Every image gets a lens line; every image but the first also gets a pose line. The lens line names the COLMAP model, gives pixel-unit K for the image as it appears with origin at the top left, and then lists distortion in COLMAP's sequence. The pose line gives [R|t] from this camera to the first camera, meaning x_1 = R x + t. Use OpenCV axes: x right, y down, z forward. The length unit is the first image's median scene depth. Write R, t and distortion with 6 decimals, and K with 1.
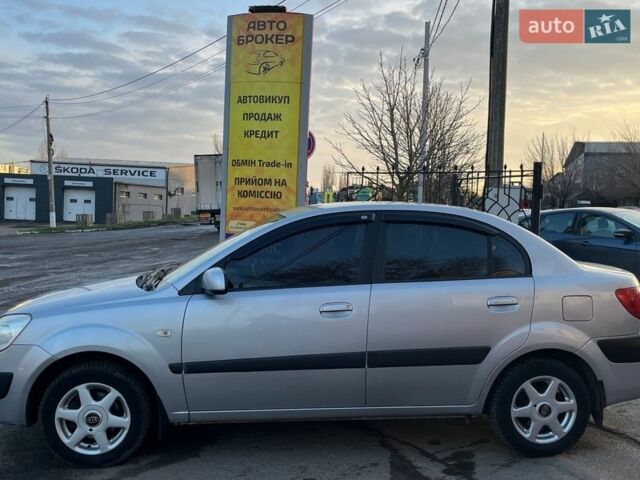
lens RADIAL K [[633.6, 0, 325.2], [0, 633.6, 241.7], [0, 0, 1]] dist [0.055144, -0.038348]
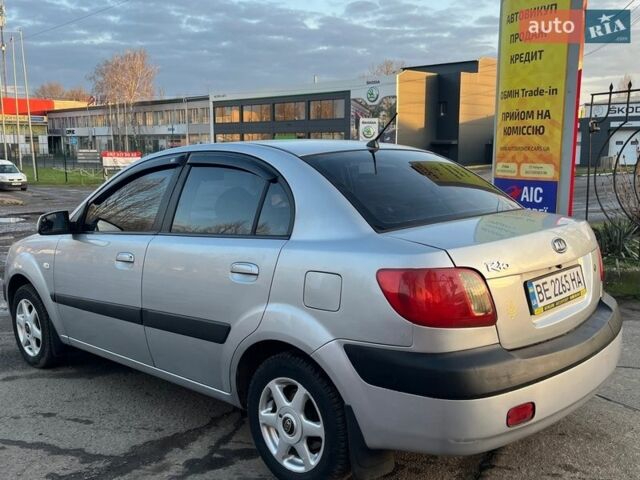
lens RADIAL K [[633.6, 0, 325.2], [0, 633.6, 241.7], [0, 0, 1]] dist [0.055144, -0.038348]
pose [[0.669134, 0.069883, -0.739849, 0.362306], [-0.004543, 0.995935, 0.089964, -0.002468], [0.743128, -0.056837, 0.666731, 0.232080]]
